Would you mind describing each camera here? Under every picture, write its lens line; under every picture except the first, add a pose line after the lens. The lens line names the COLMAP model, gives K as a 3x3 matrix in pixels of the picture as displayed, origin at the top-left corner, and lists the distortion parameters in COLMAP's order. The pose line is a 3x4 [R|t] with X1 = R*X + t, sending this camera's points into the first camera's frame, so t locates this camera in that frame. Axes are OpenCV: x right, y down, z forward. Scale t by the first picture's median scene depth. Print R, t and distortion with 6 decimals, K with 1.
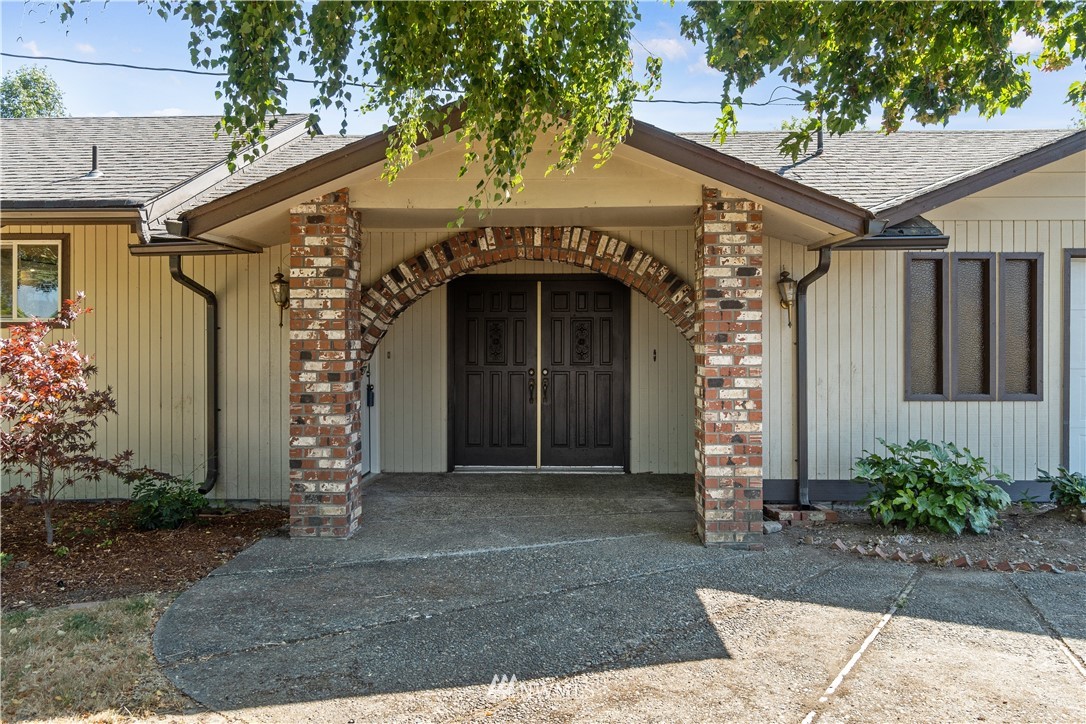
lens RADIAL K [[713.5, 0, 544.4], [0, 713.5, 356.1], [0, 0, 1]] dist [0.005157, 0.000617]
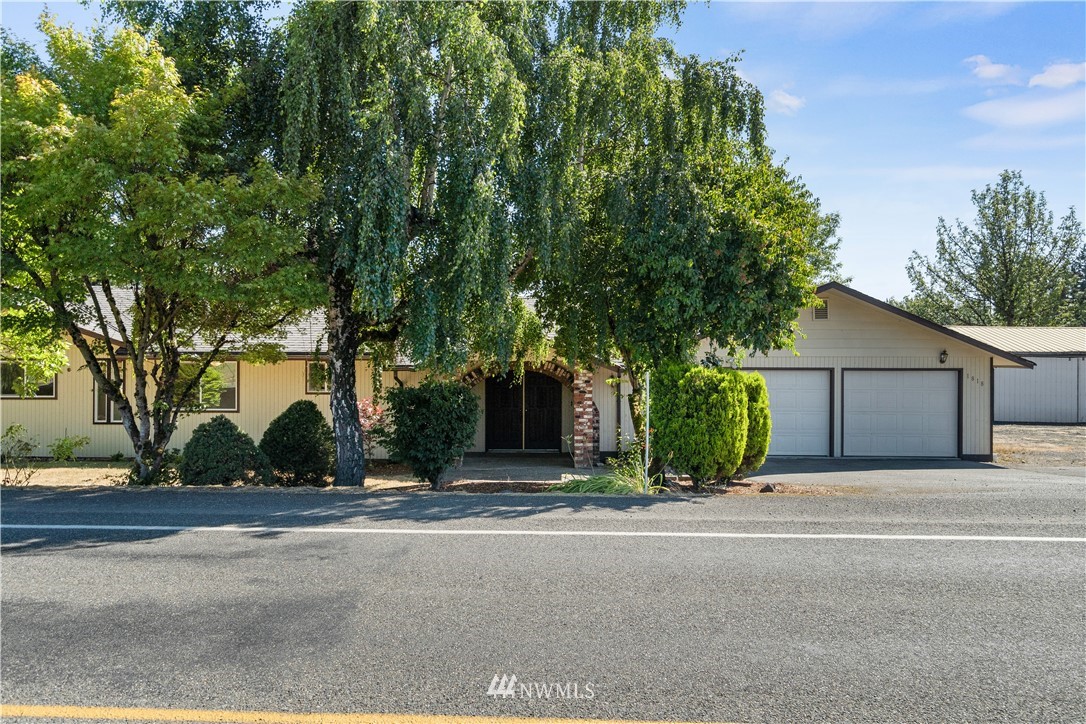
lens RADIAL K [[887.6, 0, 543.0], [0, 887.6, 363.3], [0, 0, 1]] dist [0.000174, 0.000003]
pose [[0.999998, 0.001510, -0.001534, 0.091074], [-0.001515, 0.999993, -0.003325, -0.185635], [0.001528, 0.003327, 0.999993, -2.933922]]
